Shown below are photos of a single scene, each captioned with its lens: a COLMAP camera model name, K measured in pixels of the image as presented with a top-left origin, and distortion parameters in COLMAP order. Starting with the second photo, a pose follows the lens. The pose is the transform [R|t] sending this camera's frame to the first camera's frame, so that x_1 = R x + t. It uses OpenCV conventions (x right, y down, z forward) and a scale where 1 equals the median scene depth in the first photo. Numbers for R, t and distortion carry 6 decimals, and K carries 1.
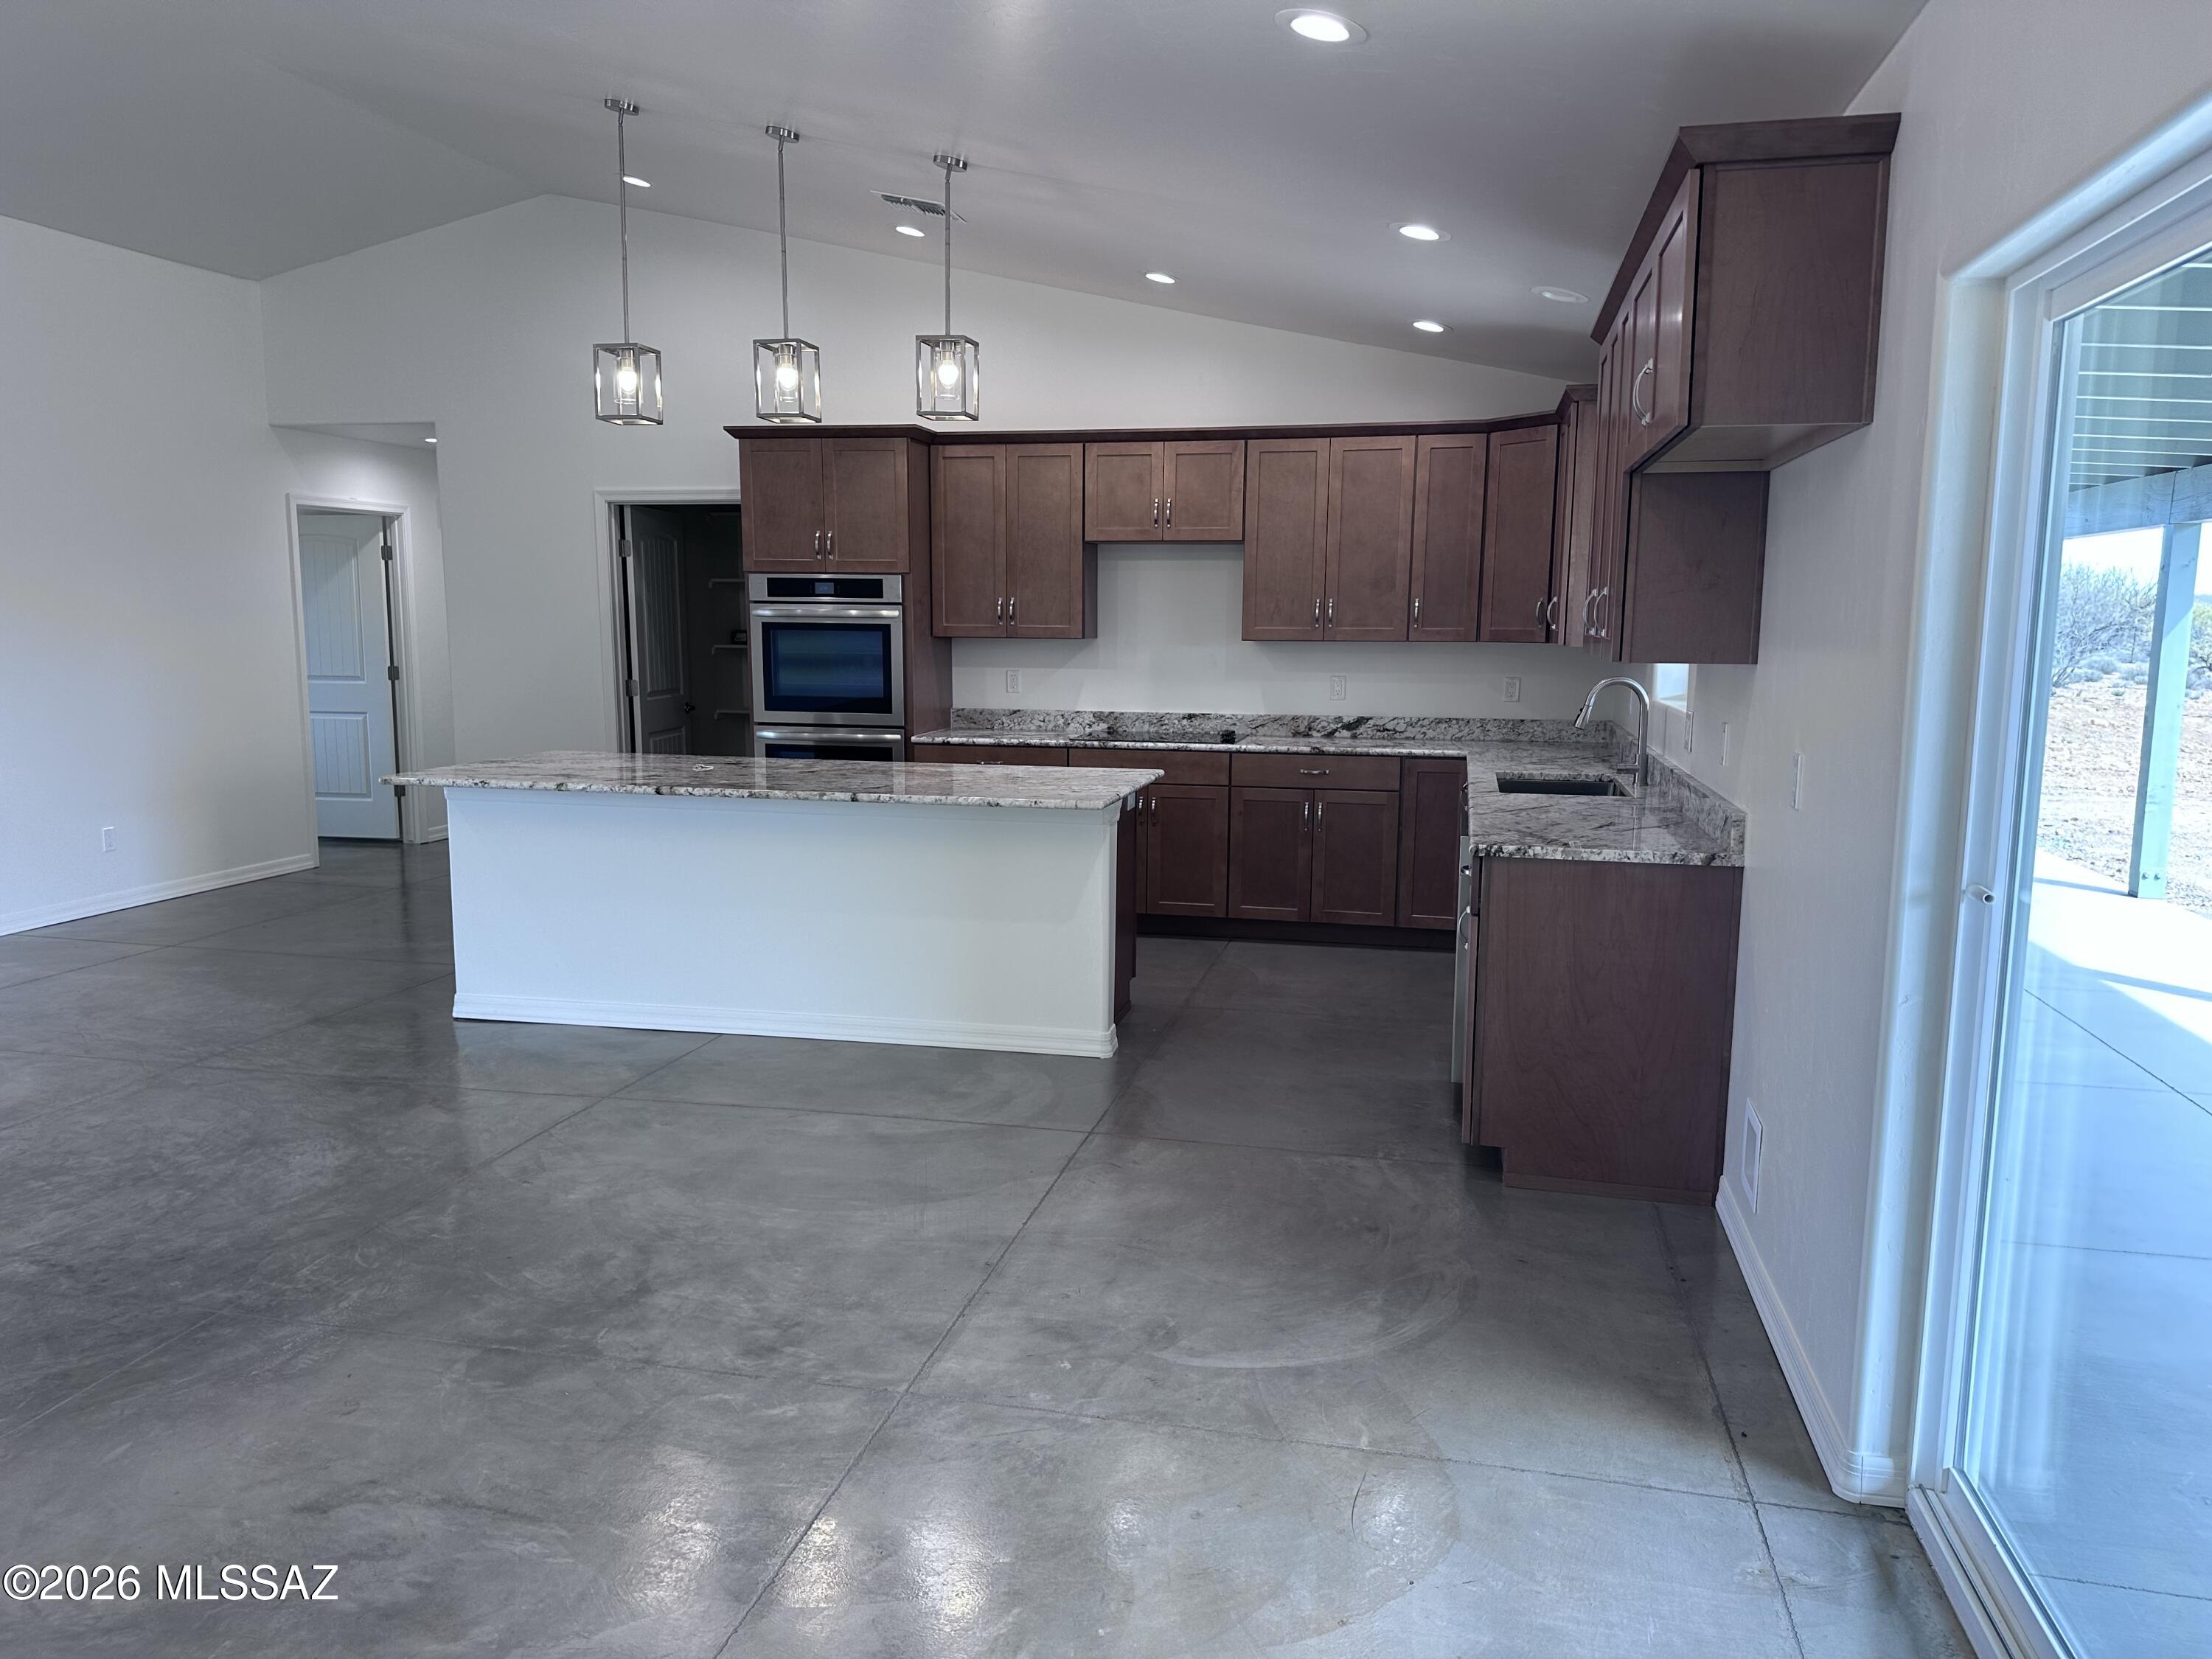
lens RADIAL K [[1541.1, 0, 1124.9], [0, 1541.1, 842.6], [0, 0, 1]] dist [0.046550, -0.062265]
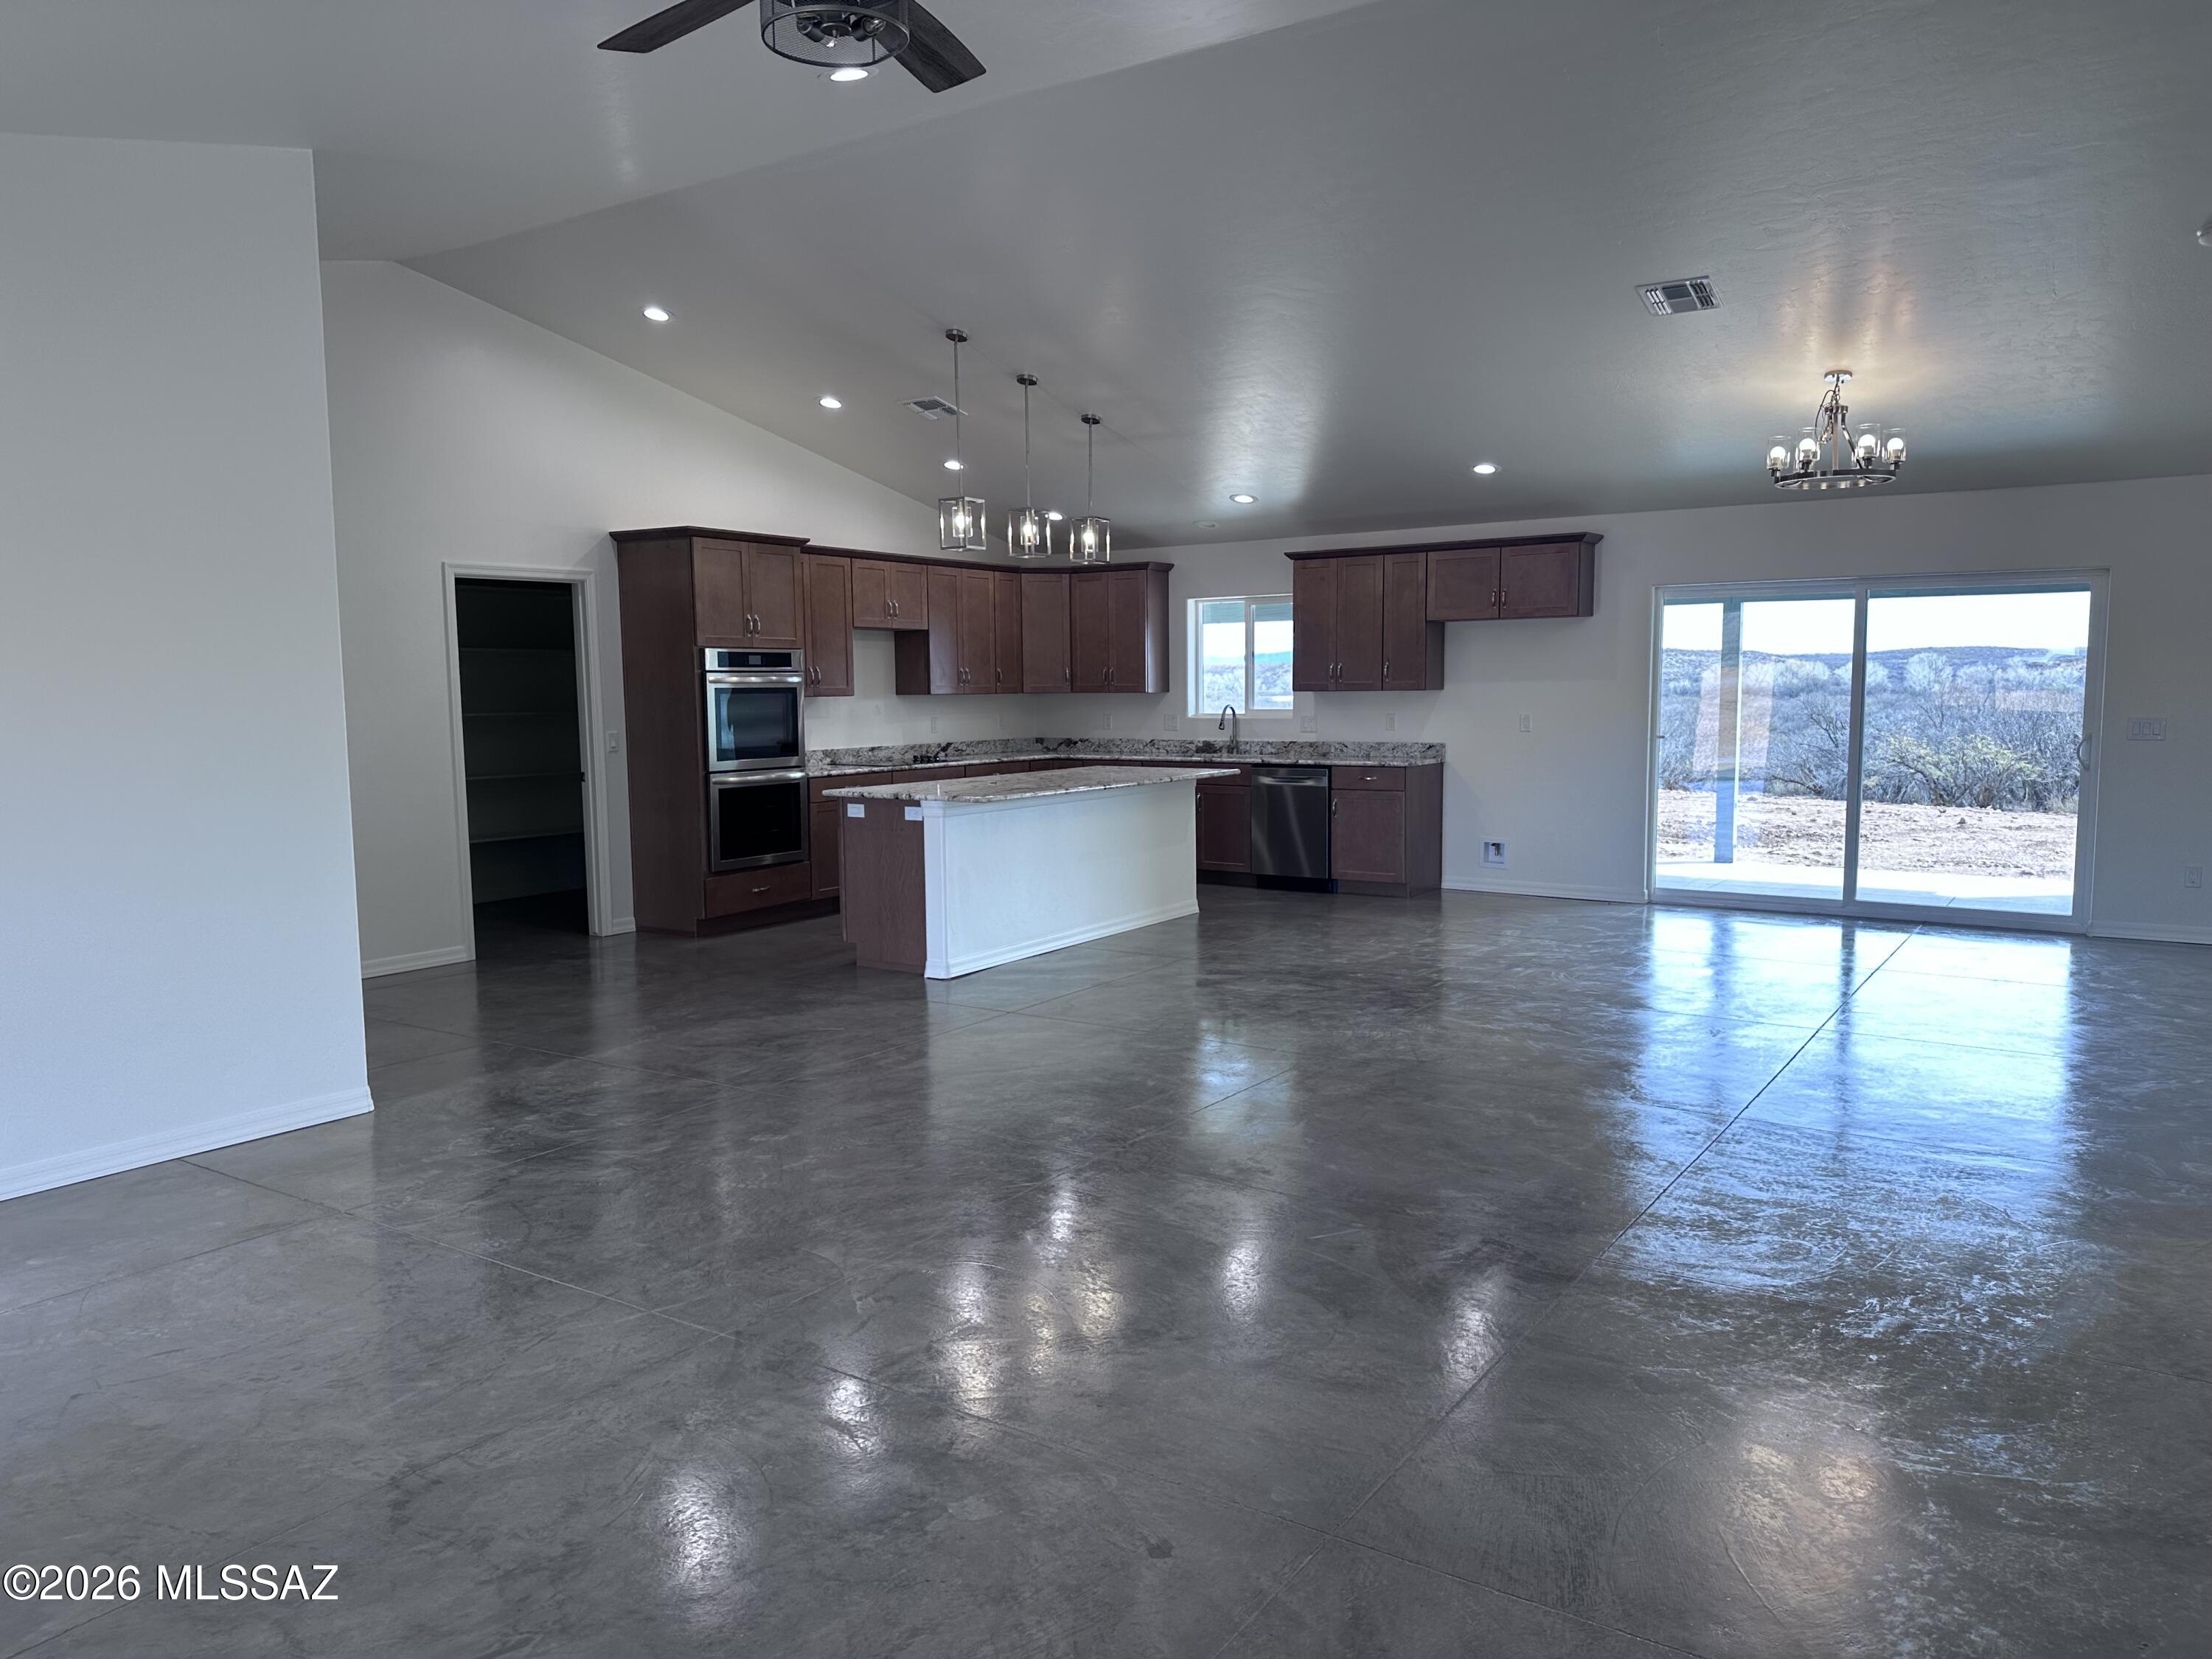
lens RADIAL K [[1541.1, 0, 1096.7], [0, 1541.1, 837.9], [0, 0, 1]] dist [0.046550, -0.062265]
pose [[0.374903, -0.102550, 0.921375, -1.796747], [0.147890, 0.987751, 0.049762, -0.060597], [-0.915192, 0.117607, 0.385477, 0.390387]]
